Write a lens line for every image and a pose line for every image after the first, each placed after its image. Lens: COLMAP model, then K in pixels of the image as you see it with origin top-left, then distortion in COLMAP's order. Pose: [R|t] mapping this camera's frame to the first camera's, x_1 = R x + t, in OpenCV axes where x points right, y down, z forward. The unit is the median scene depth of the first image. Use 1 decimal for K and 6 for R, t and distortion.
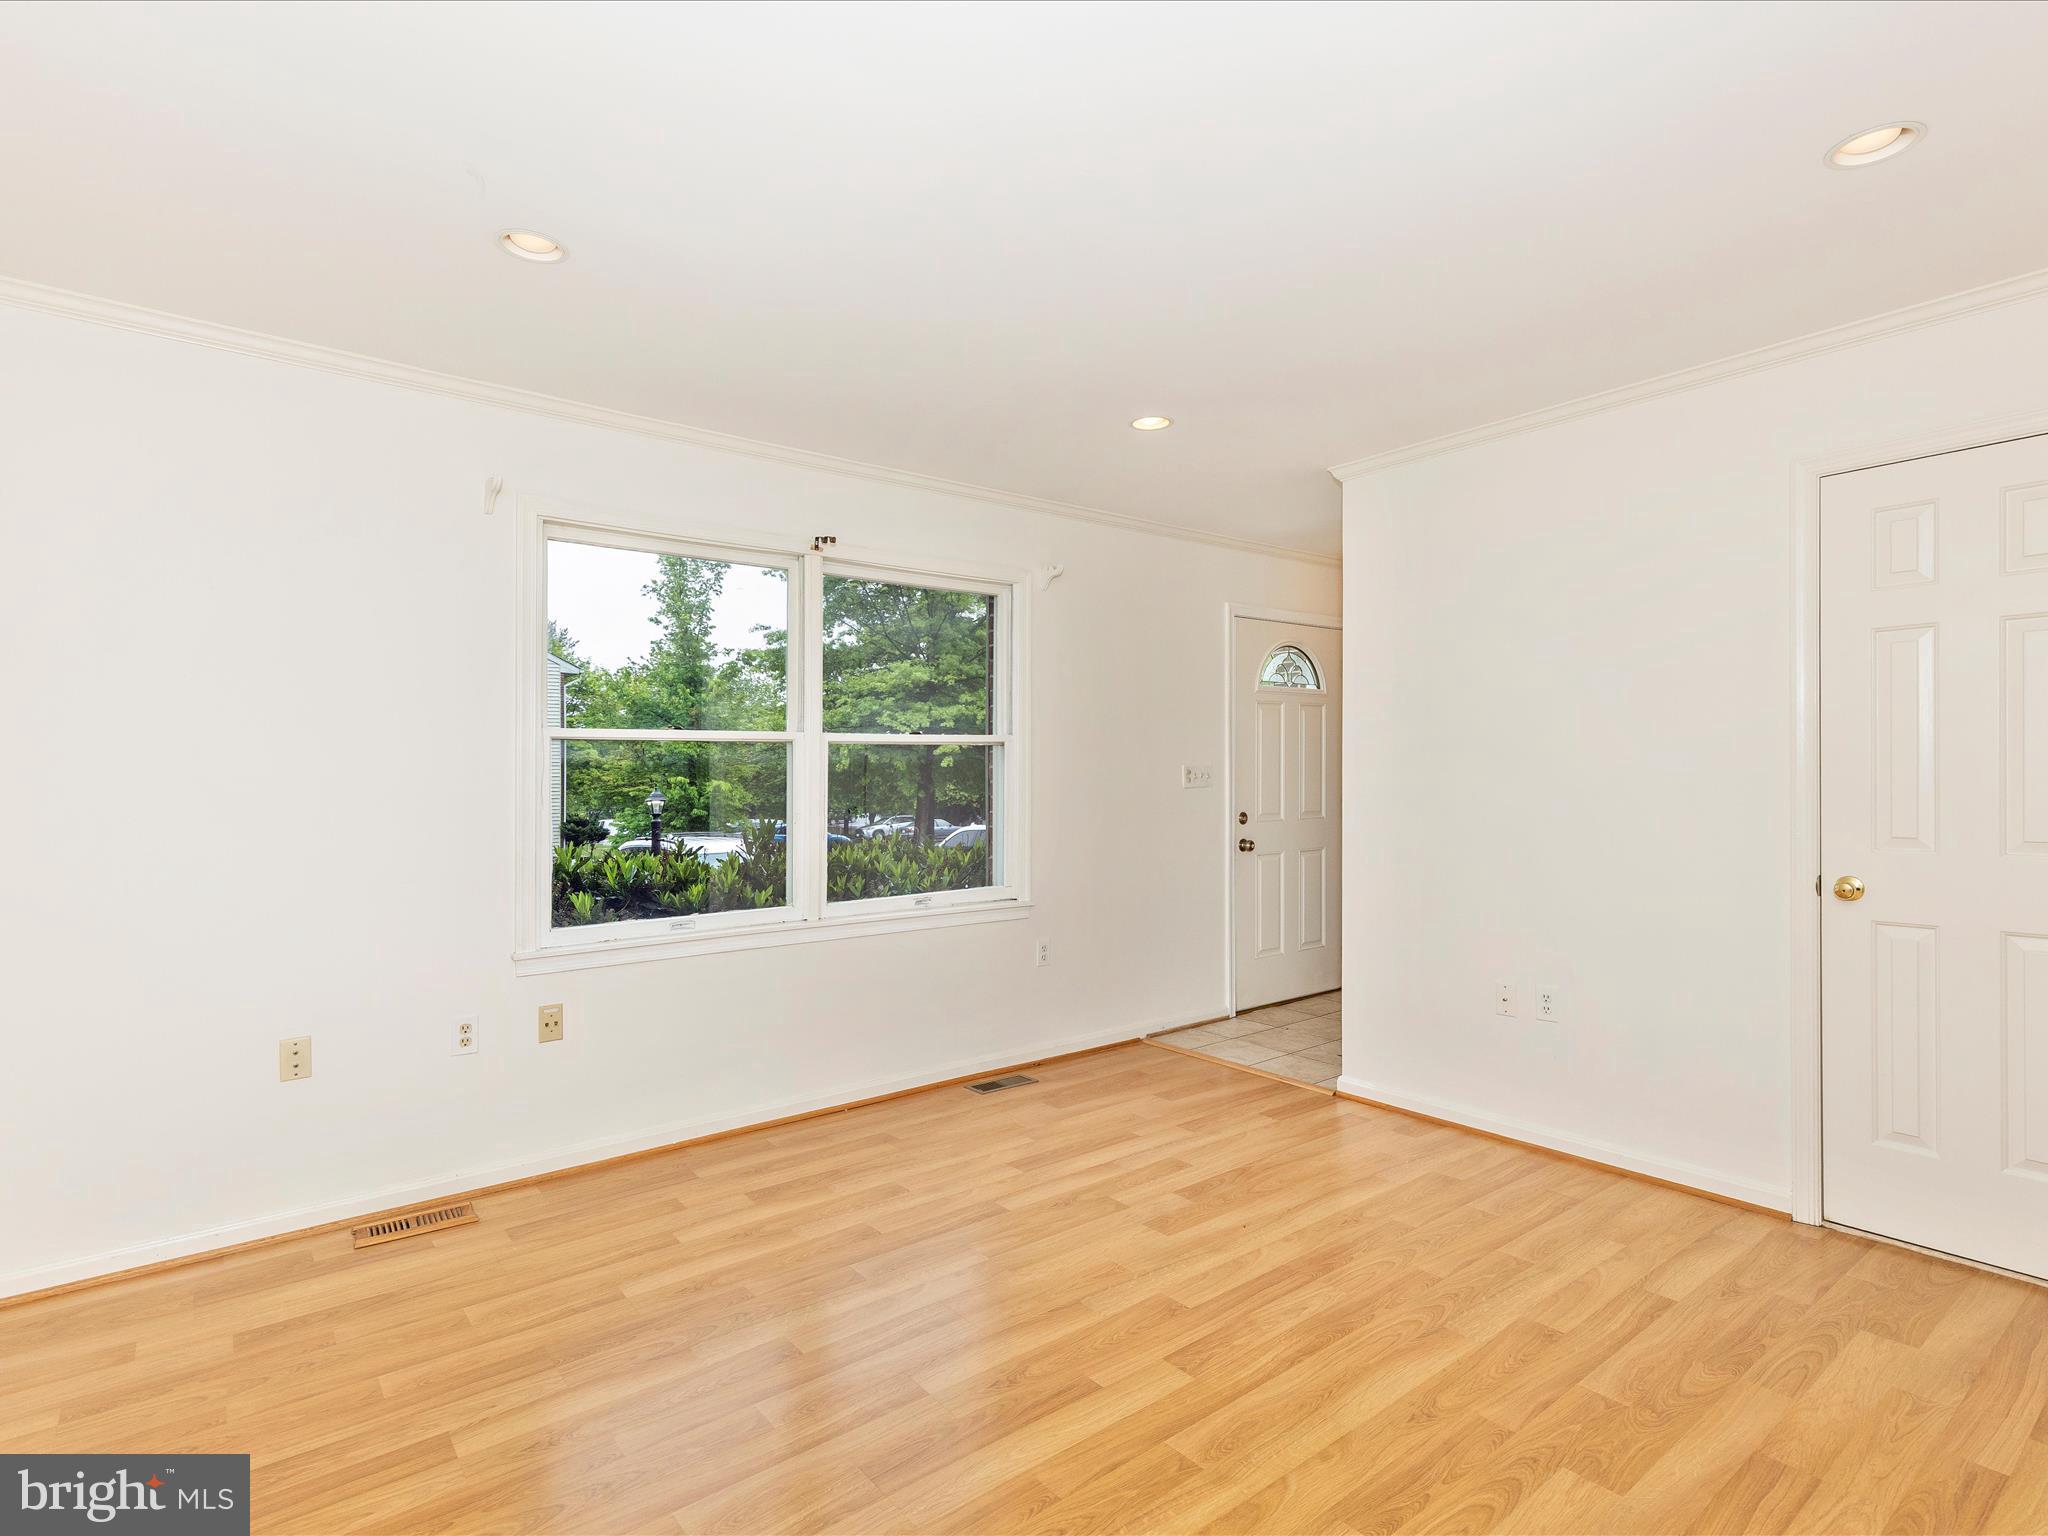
lens RADIAL K [[1053.1, 0, 1012.0], [0, 1053.1, 784.3], [0, 0, 1]] dist [0.013883, -0.002463]
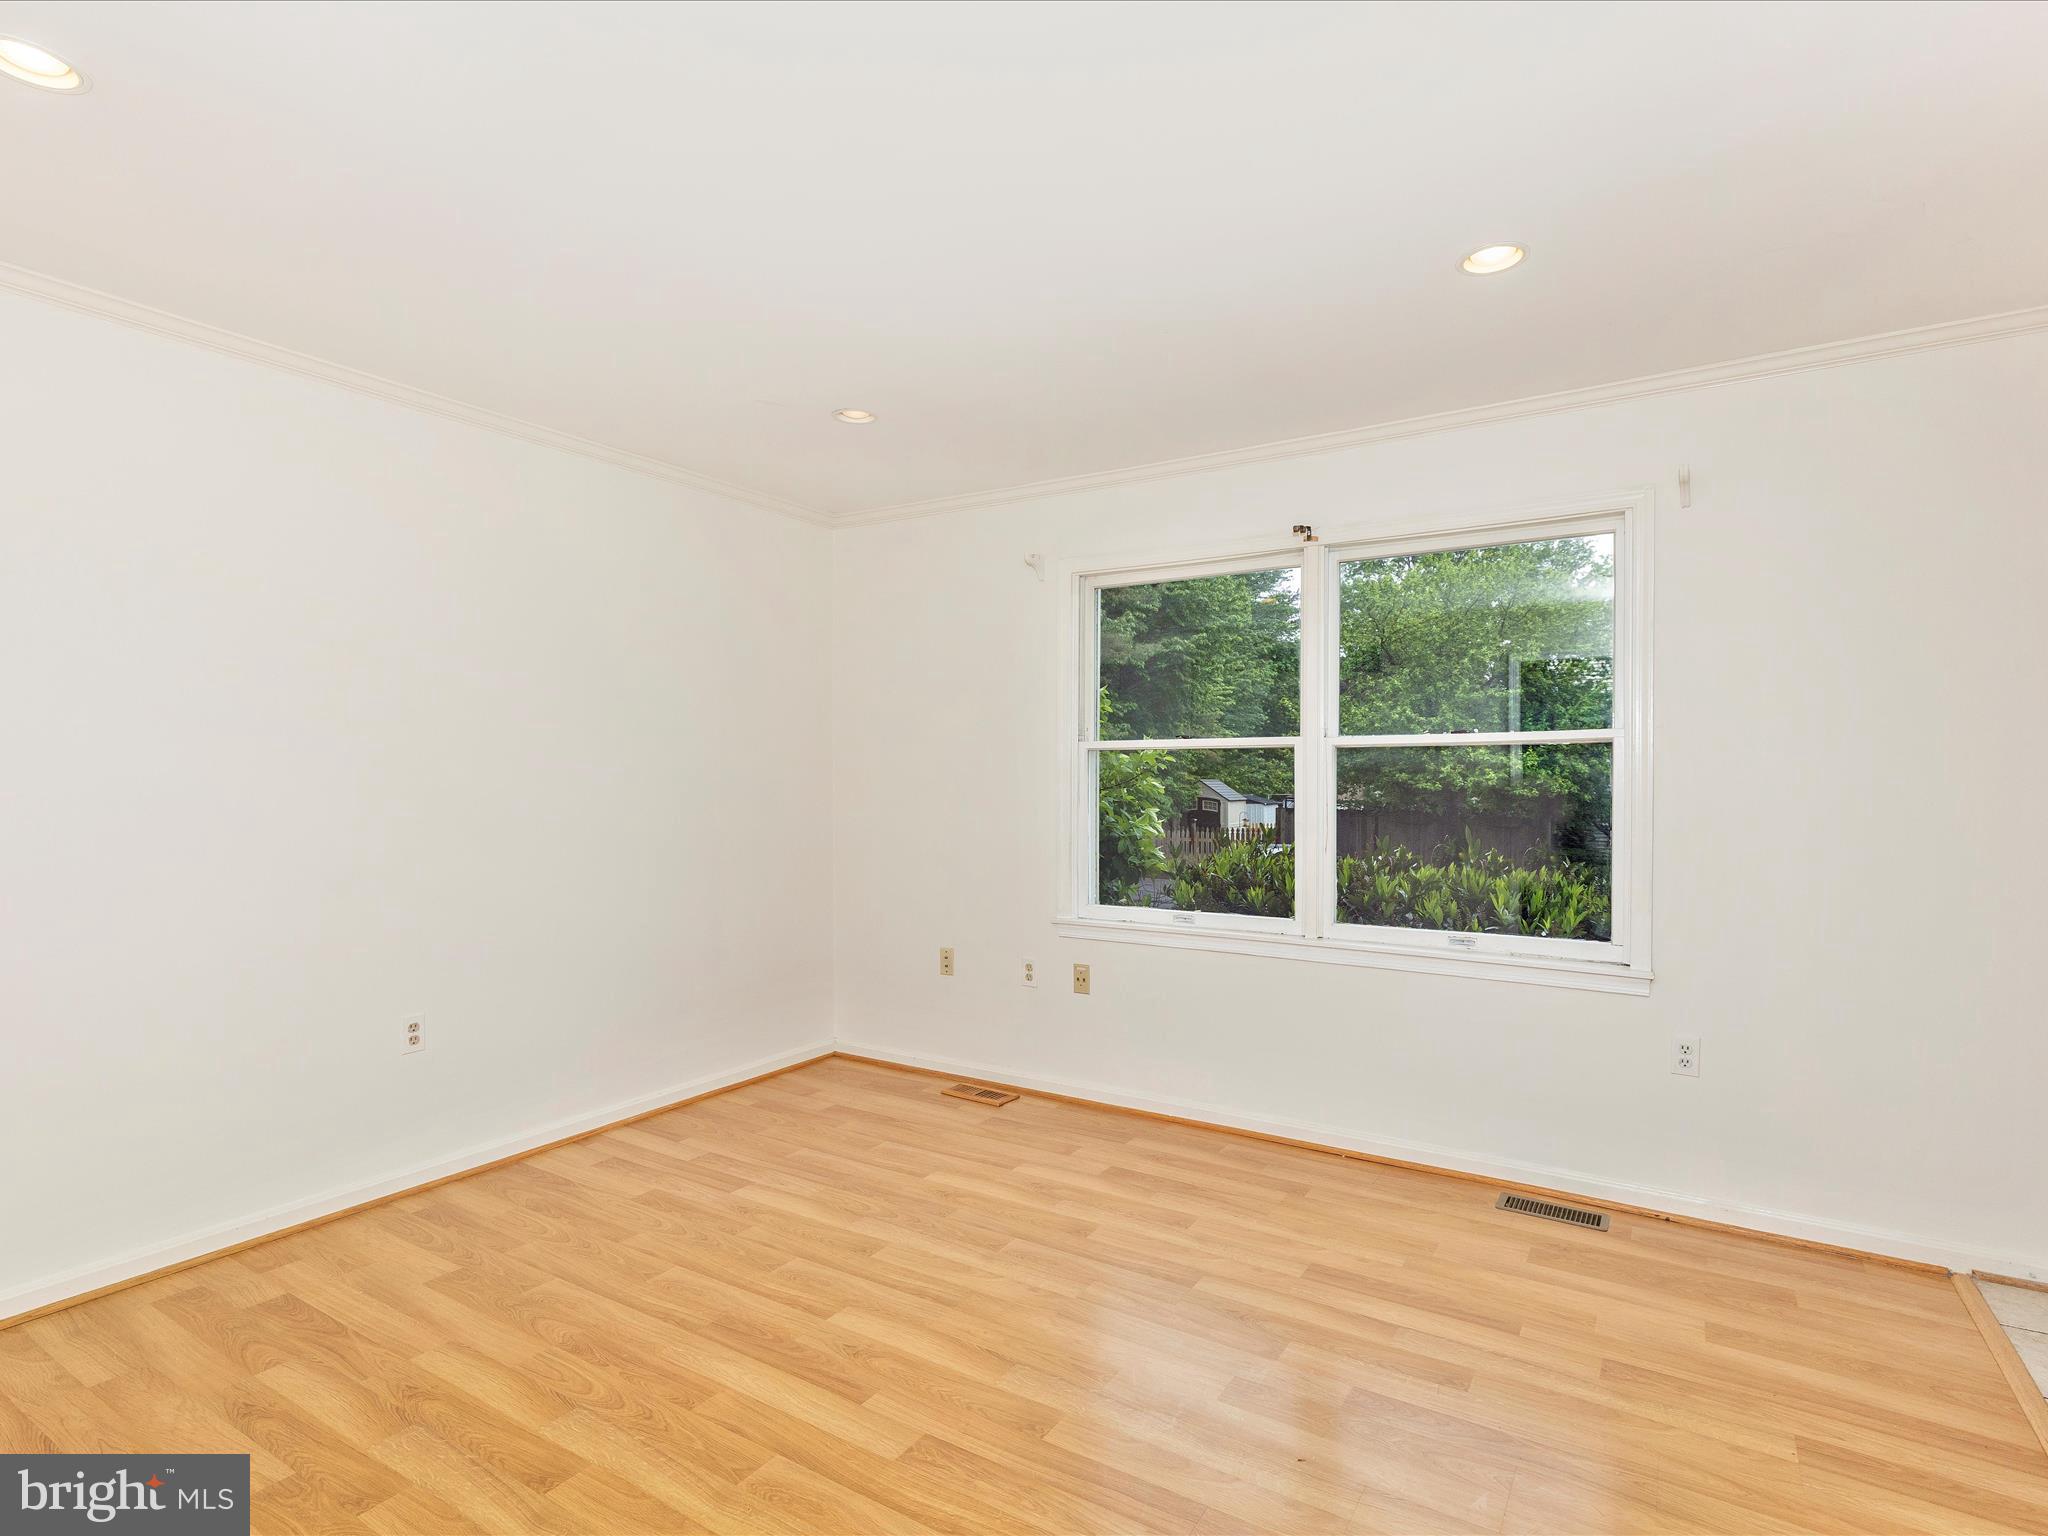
lens RADIAL K [[1053.1, 0, 1058.1], [0, 1053.1, 774.1], [0, 0, 1]] dist [0.013883, -0.002463]
pose [[0.340118, 0.008440, -0.940345, 0.728078], [-0.017003, 0.999851, 0.002824, -0.016853], [0.940229, 0.015028, 0.340211, 0.561398]]
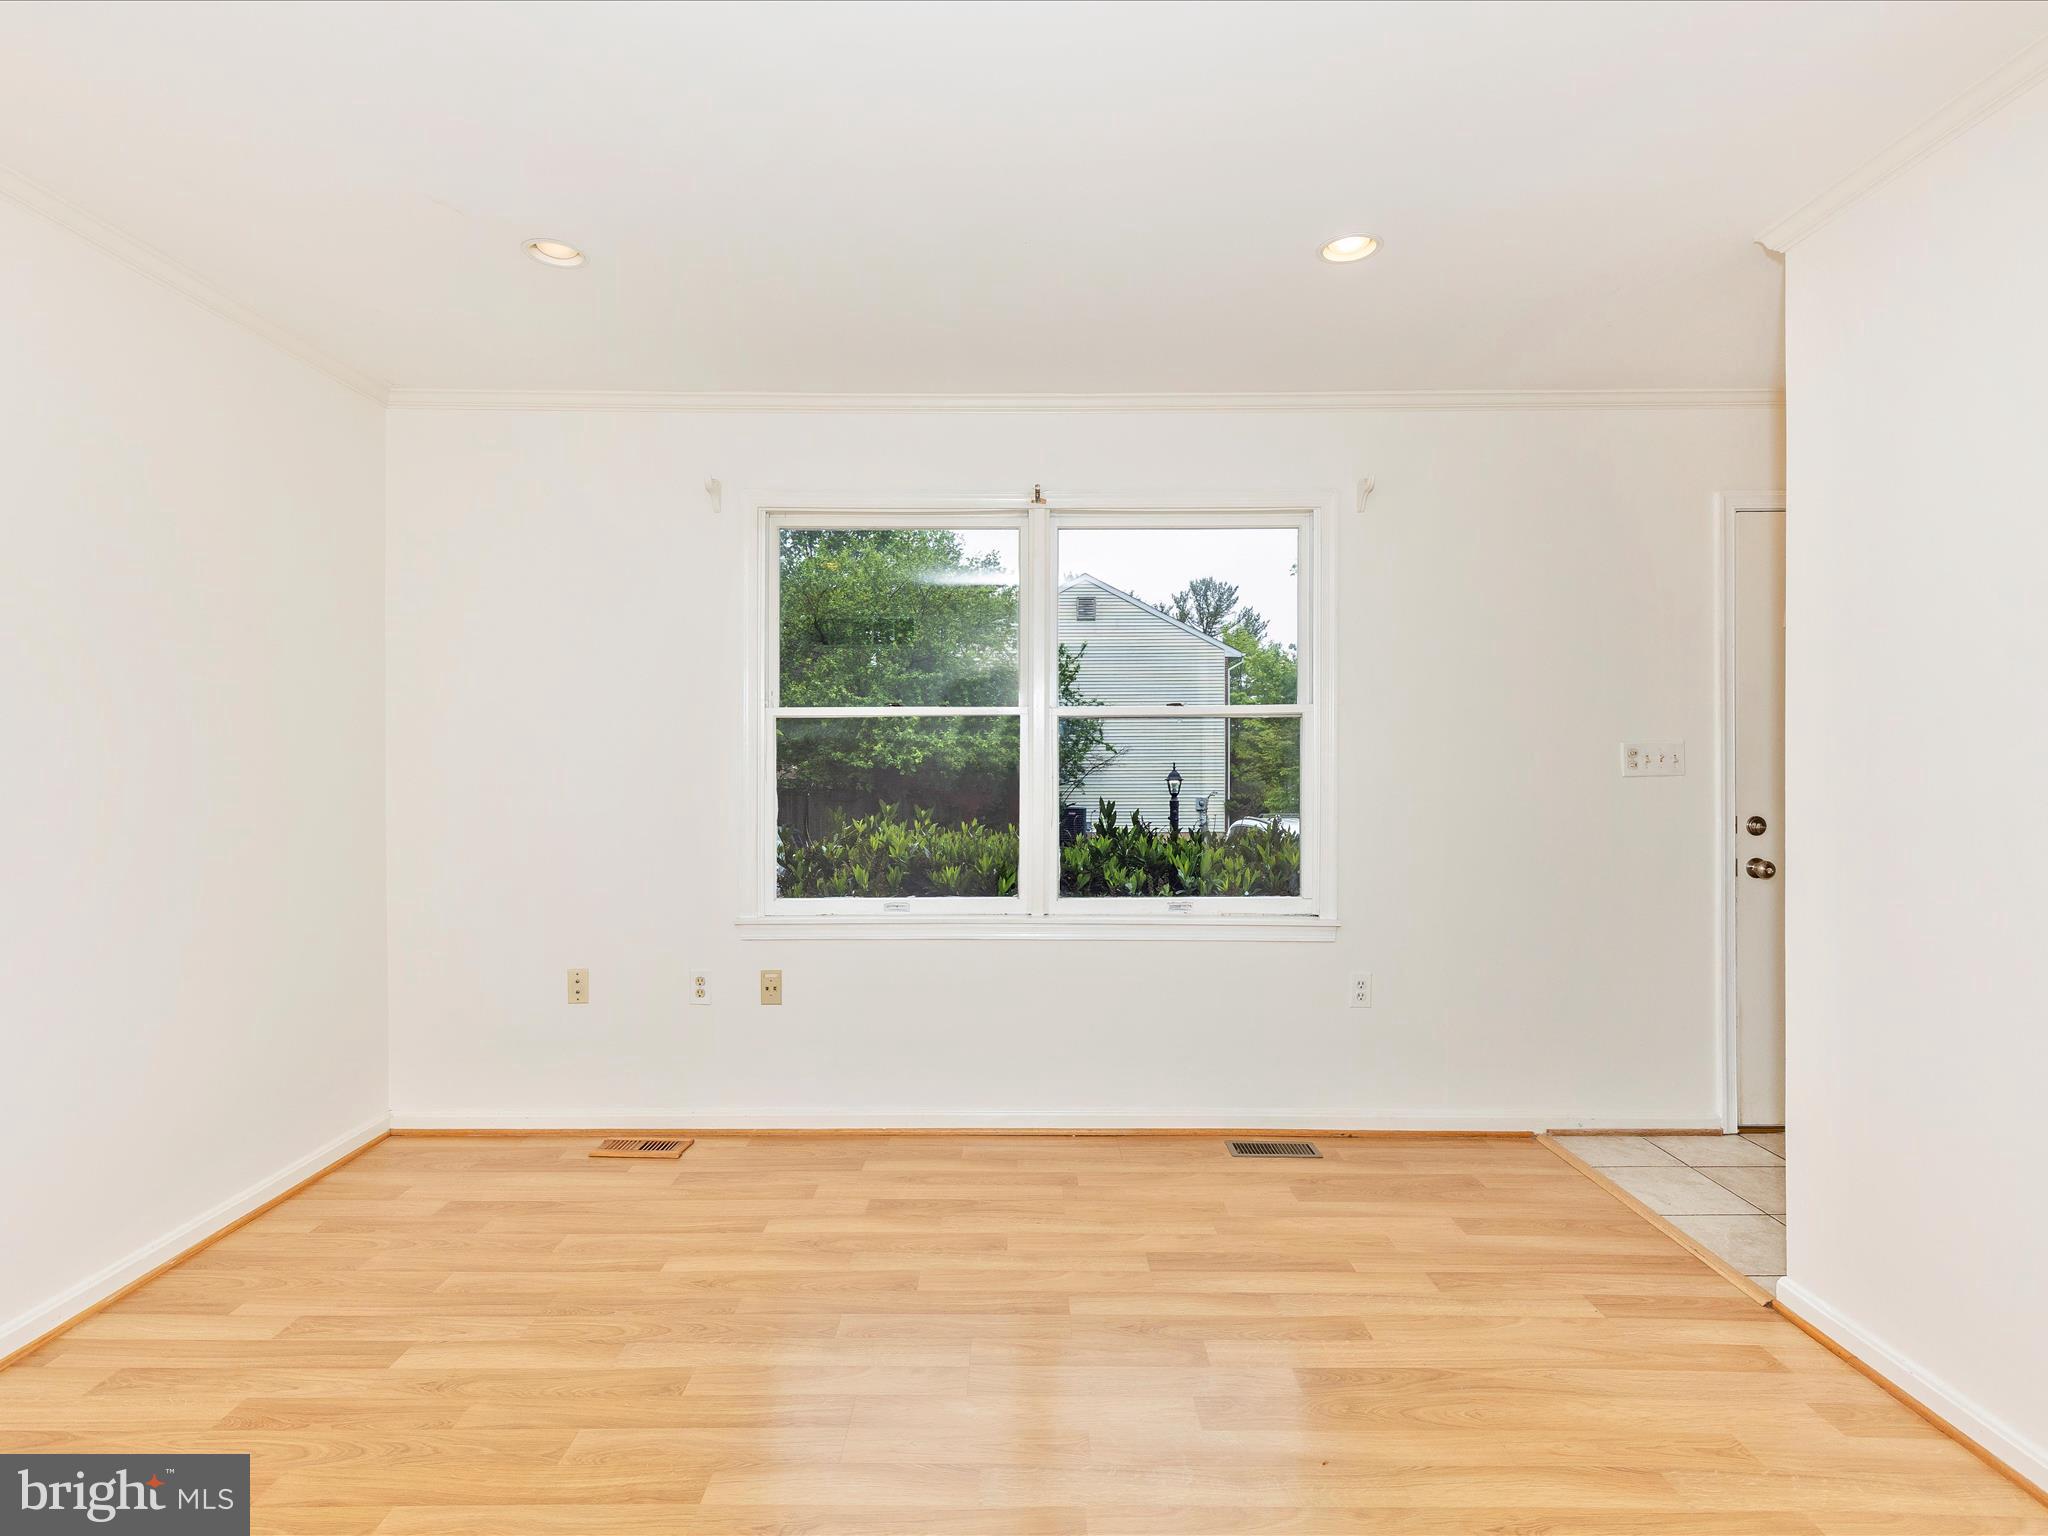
lens RADIAL K [[1053.1, 0, 1017.7], [0, 1053.1, 762.5], [0, 0, 1]] dist [0.013883, -0.002463]
pose [[0.781067, 0.011458, -0.624342, 0.427488], [-0.012534, 0.999918, 0.002670, -0.004296], [0.624321, 0.005740, 0.781147, 0.345803]]
